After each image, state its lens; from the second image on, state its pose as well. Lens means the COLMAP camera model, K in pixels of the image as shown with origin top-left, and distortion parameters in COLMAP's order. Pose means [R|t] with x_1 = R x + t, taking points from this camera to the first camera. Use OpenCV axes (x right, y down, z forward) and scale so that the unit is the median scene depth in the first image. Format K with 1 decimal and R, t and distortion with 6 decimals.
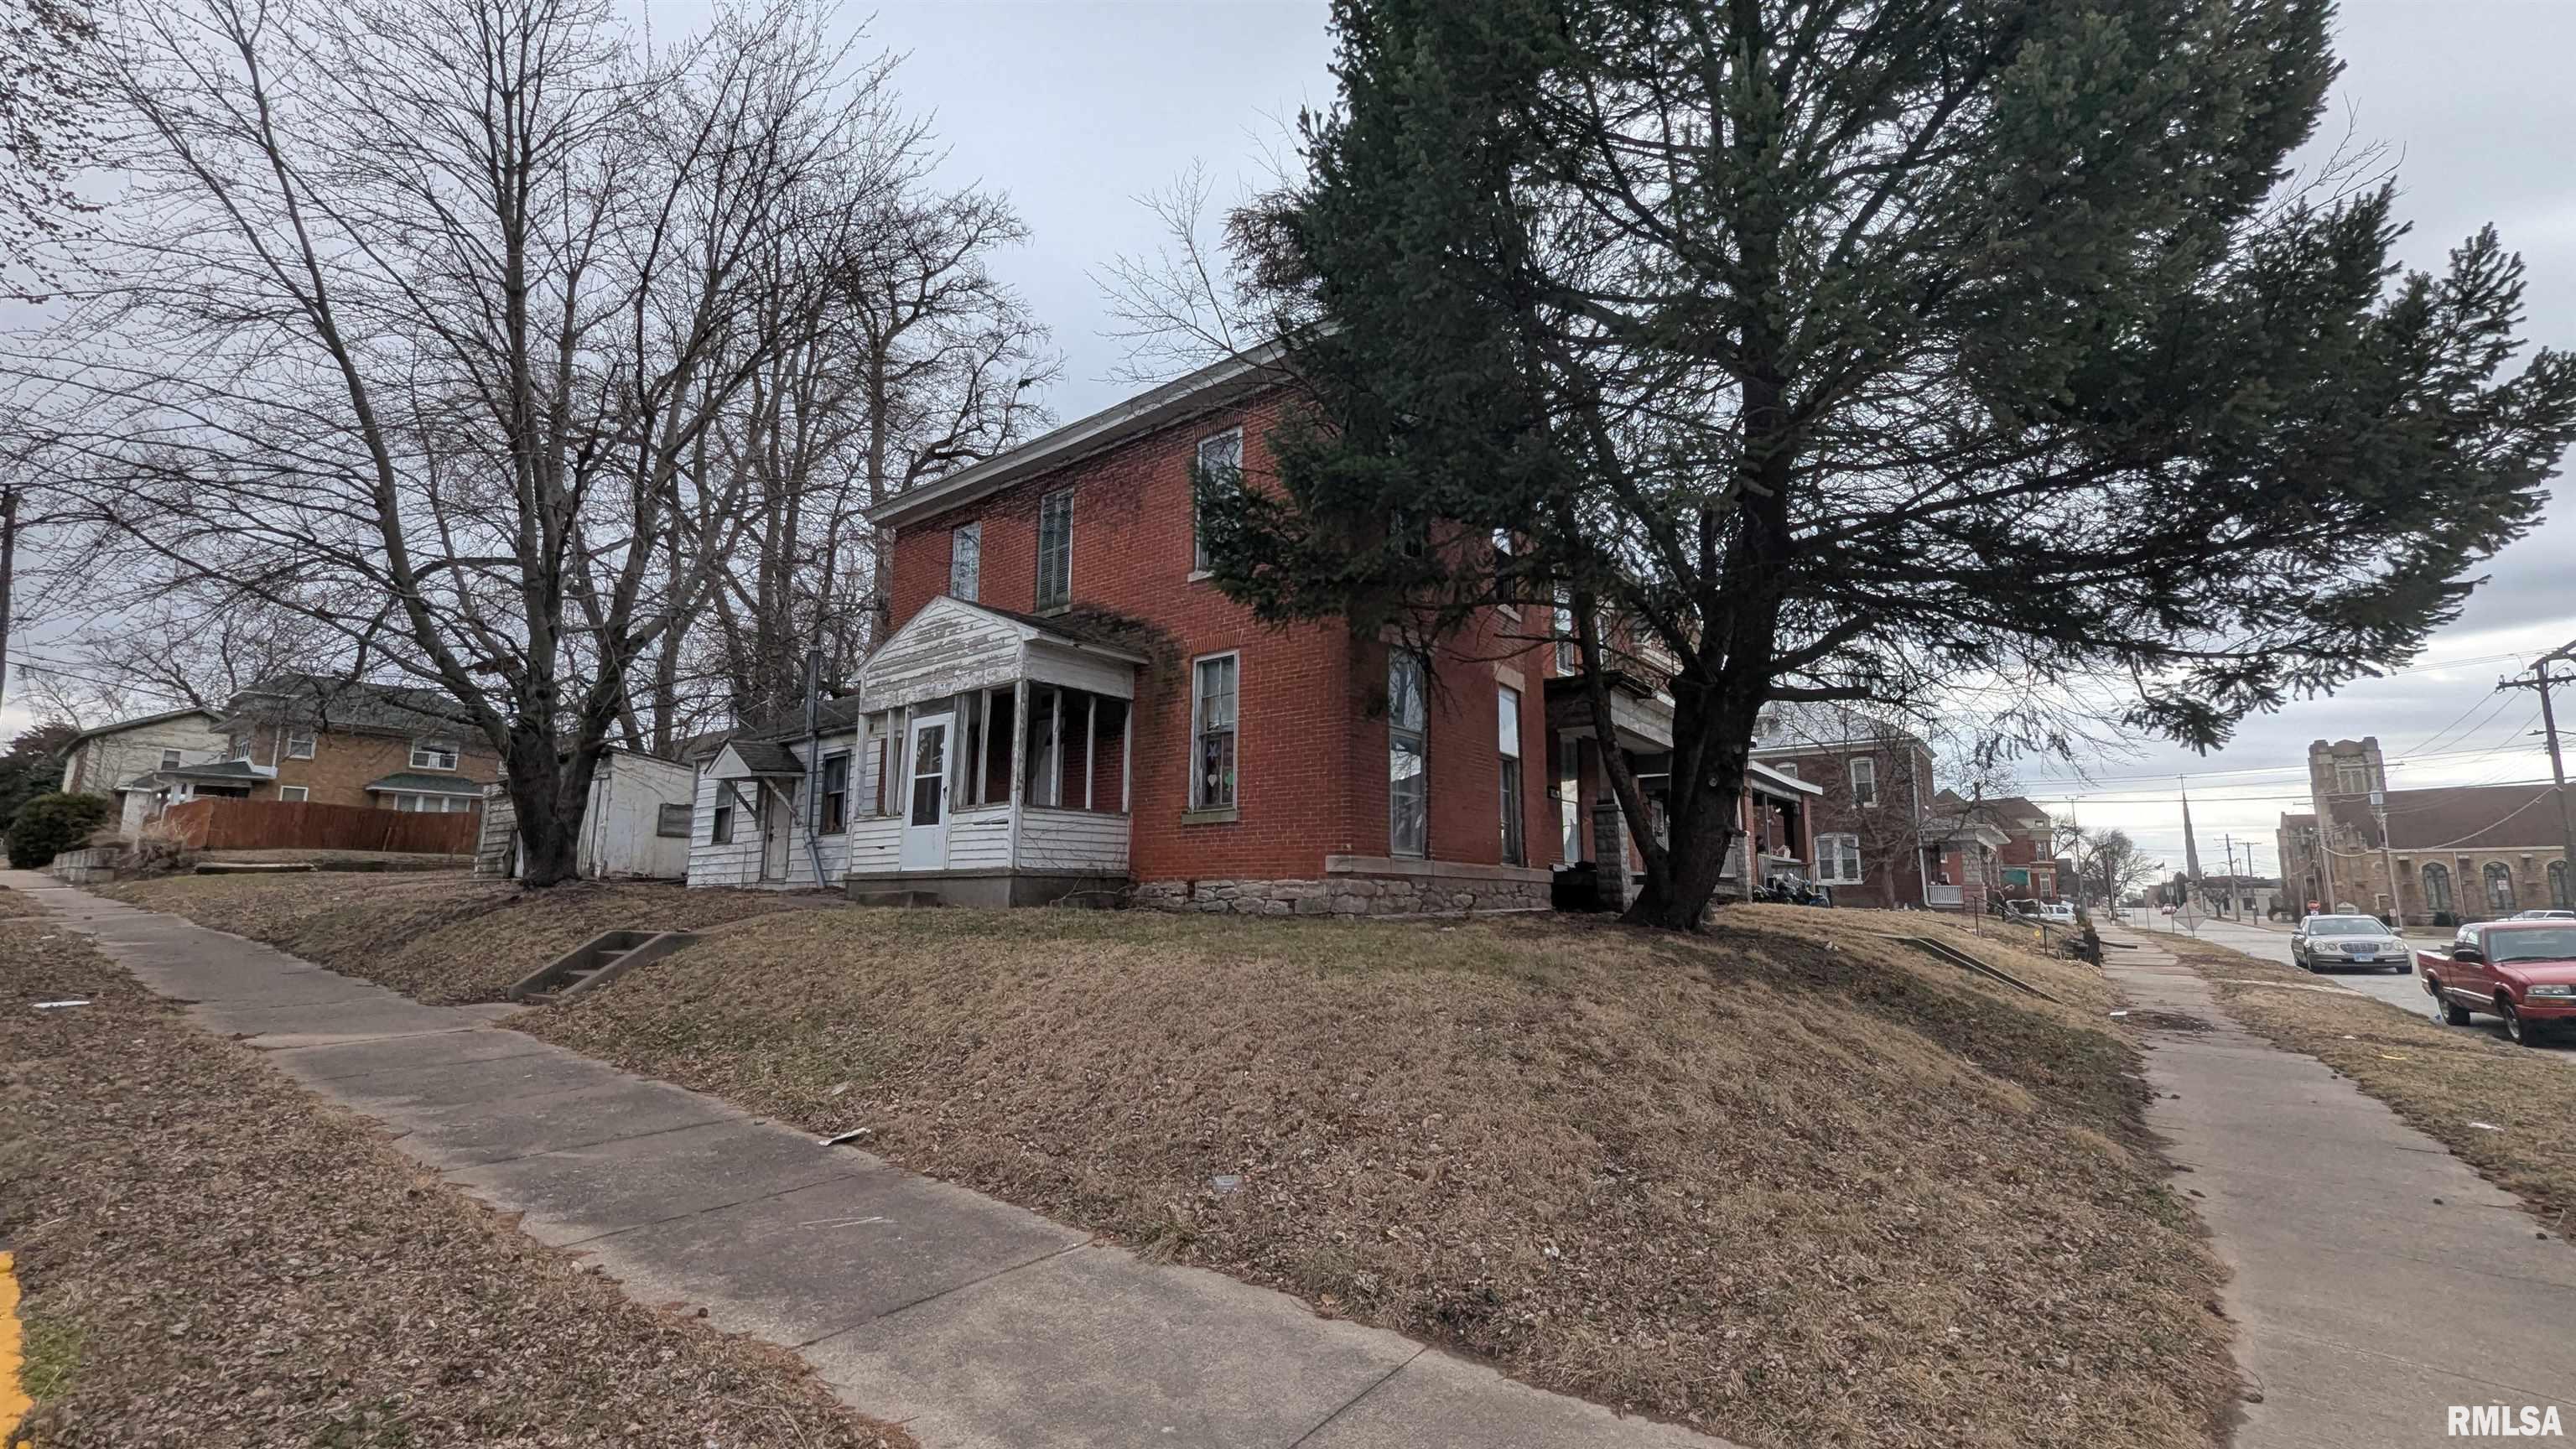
lens RADIAL K [[1058.3, 0, 1290.5], [0, 1058.3, 723.3], [0, 0, 1]] dist [0.000544, -0.000031]
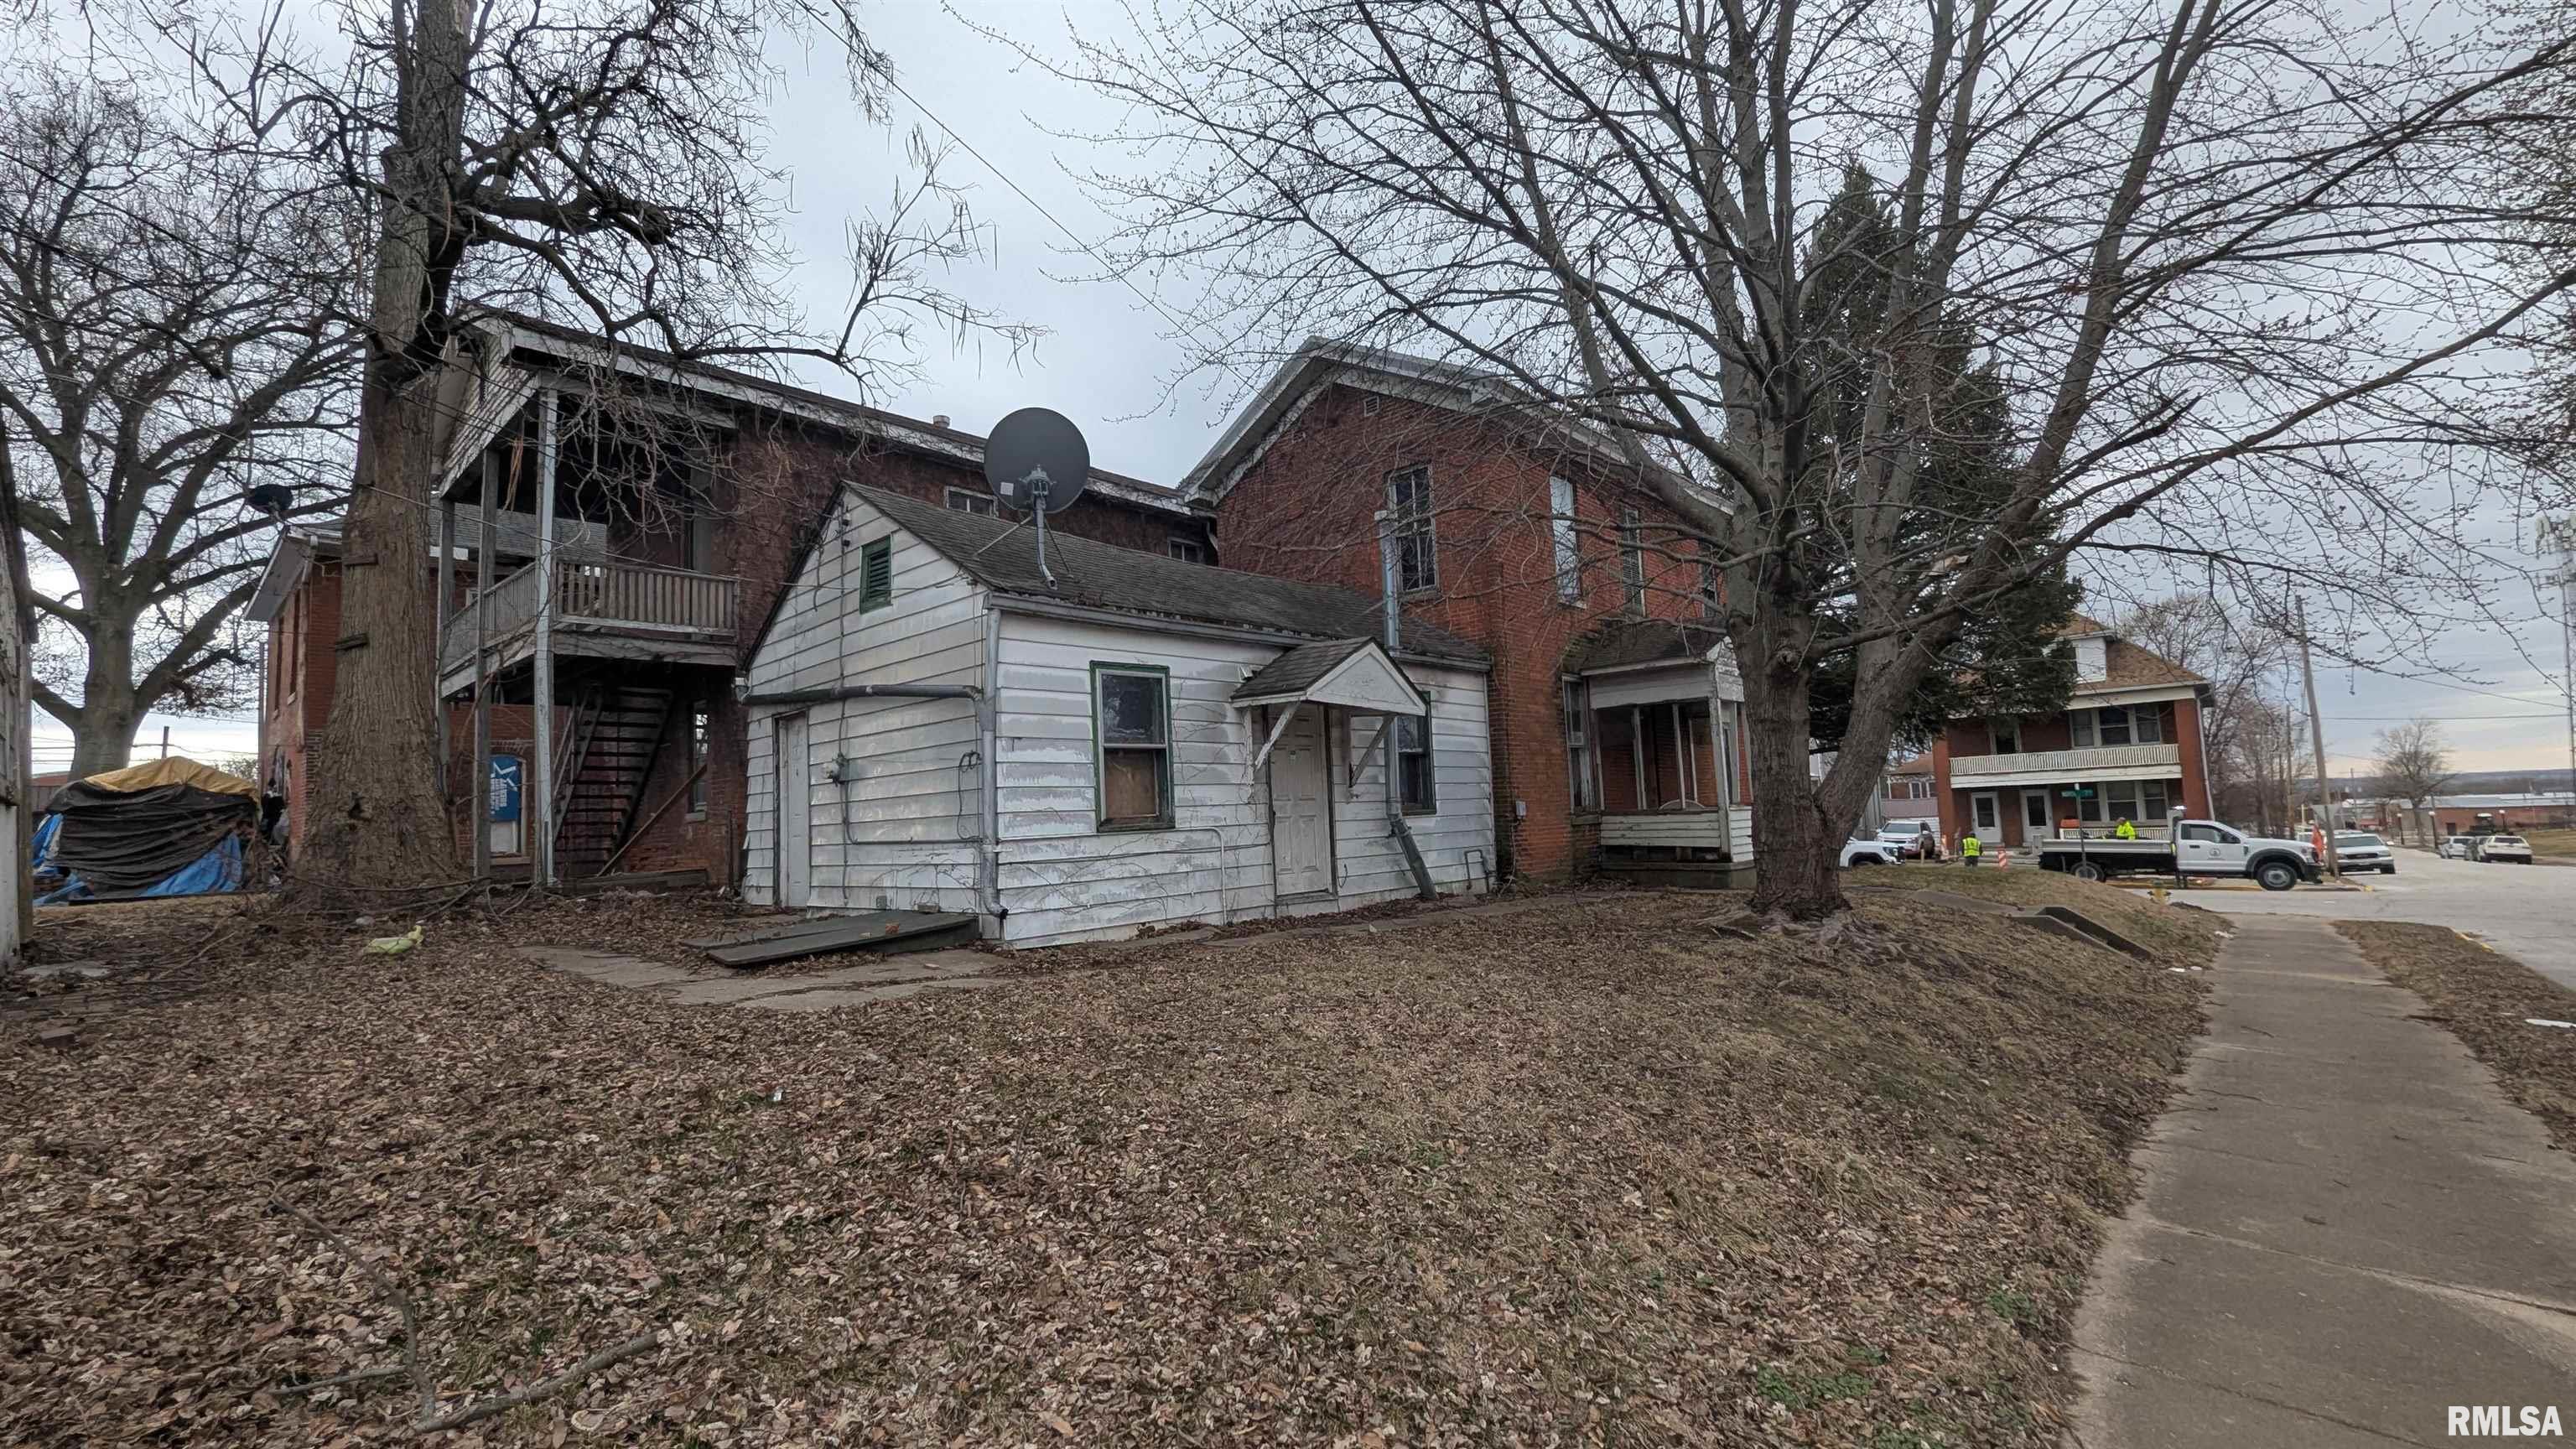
lens RADIAL K [[1058.3, 0, 1283.7], [0, 1058.3, 733.5], [0, 0, 1]] dist [0.000544, -0.000031]
pose [[0.102685, 0.081922, 0.991335, -1.527844], [-0.114238, 0.990980, -0.070060, 0.157694], [-0.988132, -0.106054, 0.111118, 1.441878]]
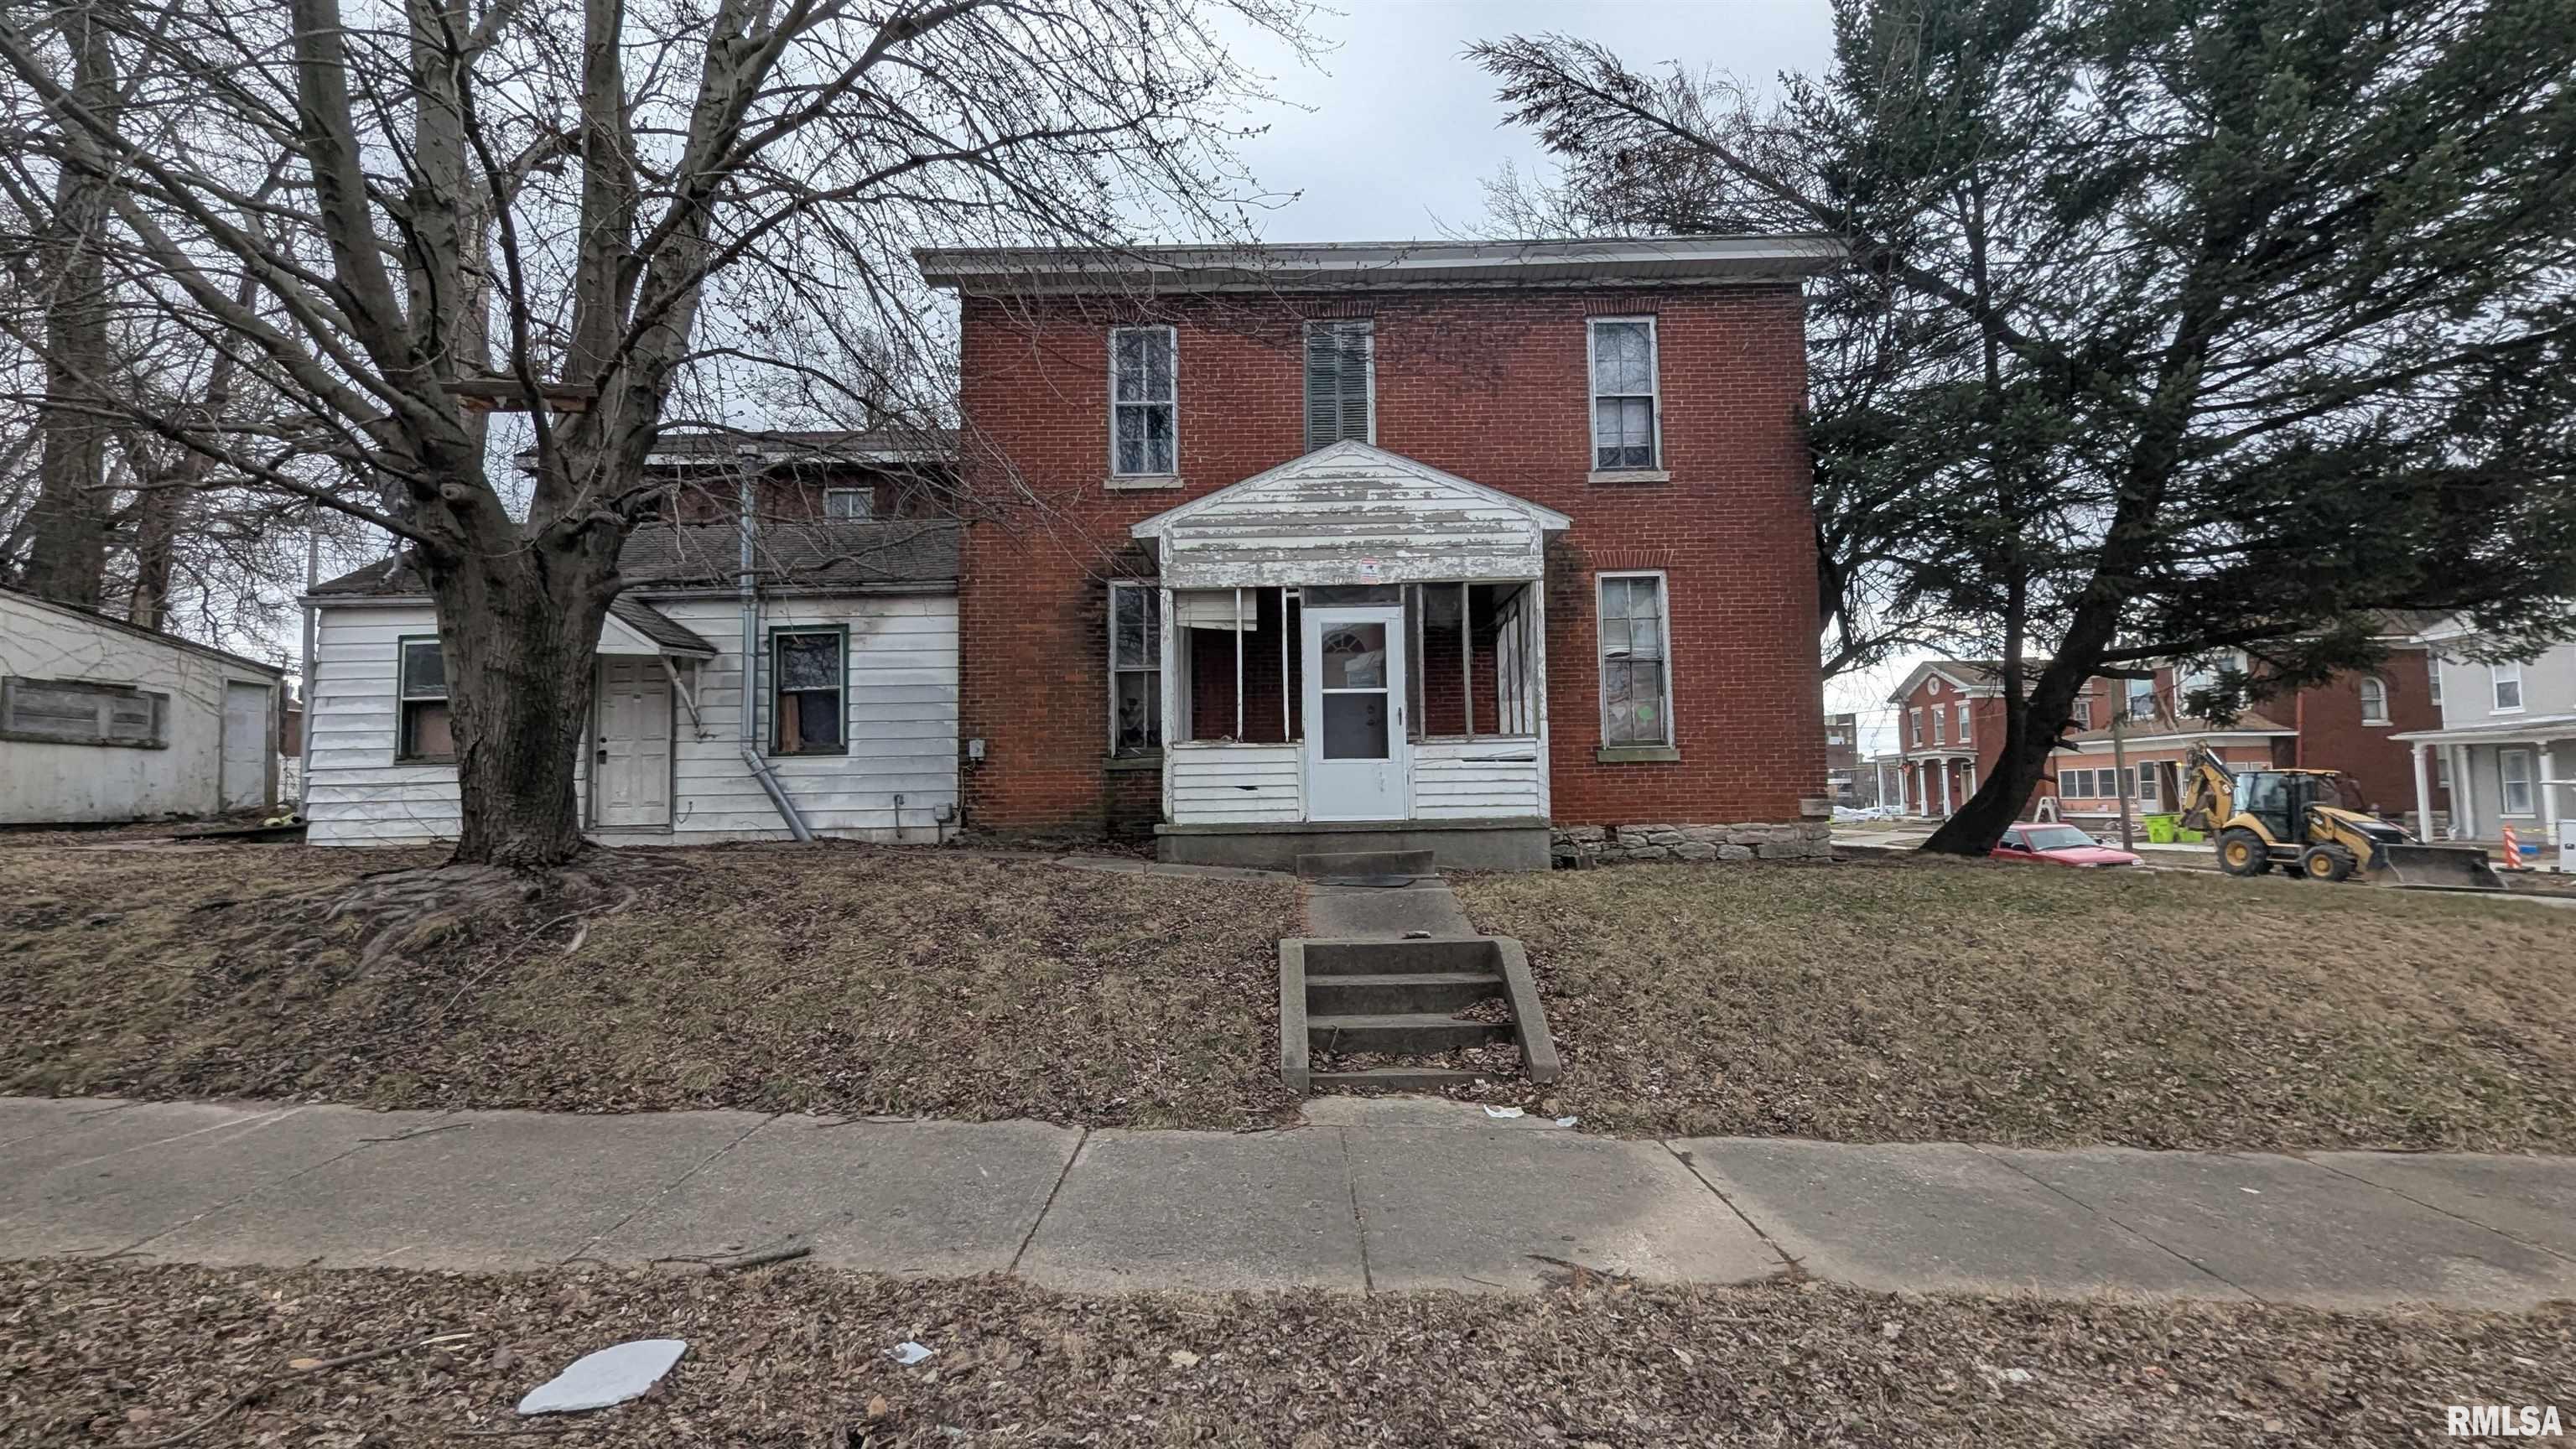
lens RADIAL K [[1058.3, 0, 1285.4], [0, 1058.3, 725.2], [0, 0, 1]] dist [0.000544, -0.000031]
pose [[0.780530, 0.030752, 0.624361, -0.834487], [-0.086361, 0.994517, 0.058979, 0.034436], [-0.619124, -0.099956, 0.778906, 0.463939]]
